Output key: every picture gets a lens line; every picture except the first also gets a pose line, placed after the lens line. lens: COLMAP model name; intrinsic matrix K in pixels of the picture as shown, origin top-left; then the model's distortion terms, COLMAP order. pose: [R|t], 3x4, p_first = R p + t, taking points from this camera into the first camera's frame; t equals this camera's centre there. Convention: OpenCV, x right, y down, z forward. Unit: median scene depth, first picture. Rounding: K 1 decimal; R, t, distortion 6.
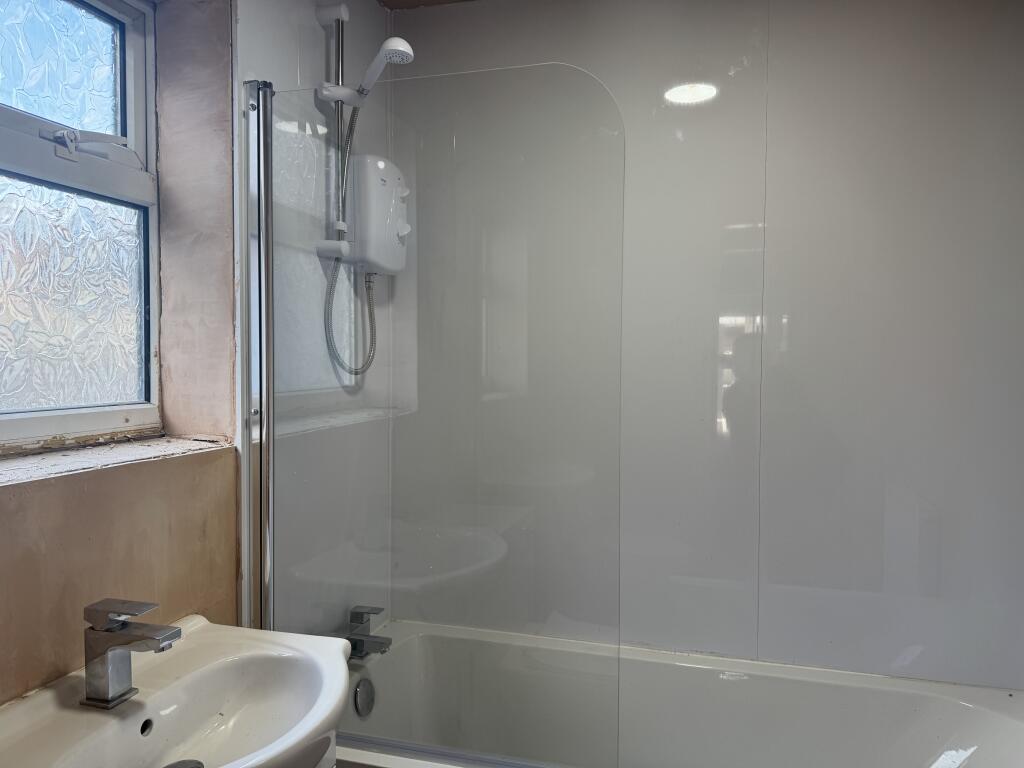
lens RADIAL K [[704.4, 0, 513.5], [0, 704.4, 382.3], [0, 0, 1]] dist [0.023862, -0.033679]
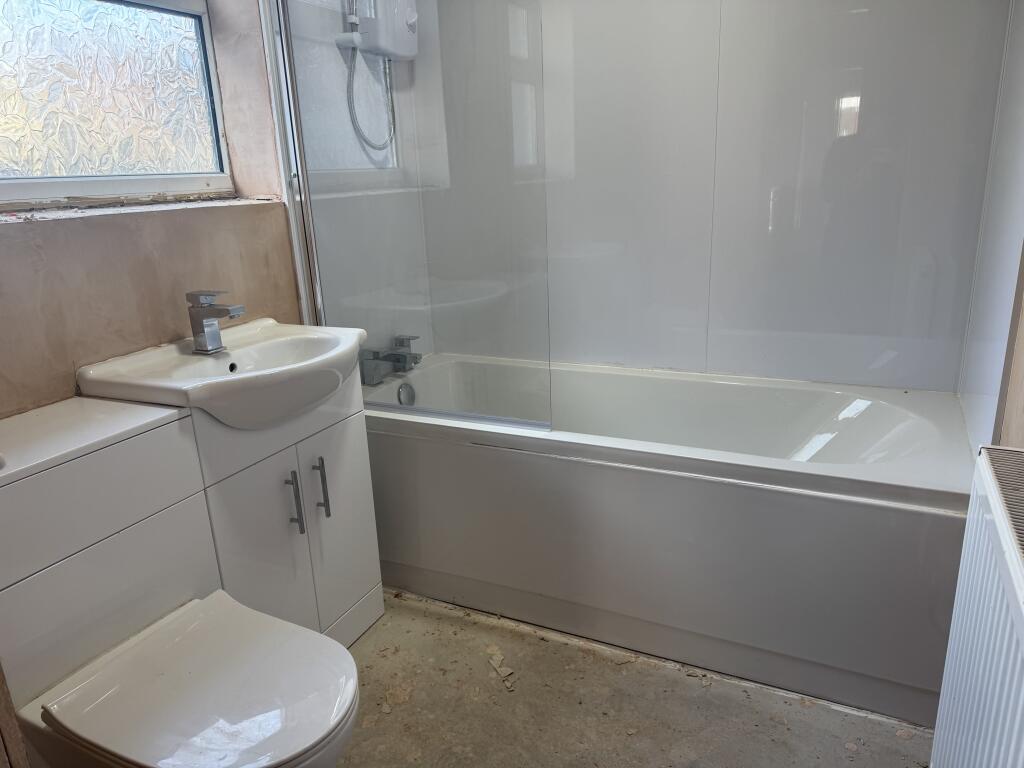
lens RADIAL K [[704.4, 0, 513.5], [0, 704.4, 382.3], [0, 0, 1]] dist [0.023862, -0.033679]
pose [[0.984094, 0.006760, -0.177517, 0.285829], [0.039650, 0.965710, 0.256576, 0.092890], [0.173165, -0.259534, 0.950082, -0.310299]]
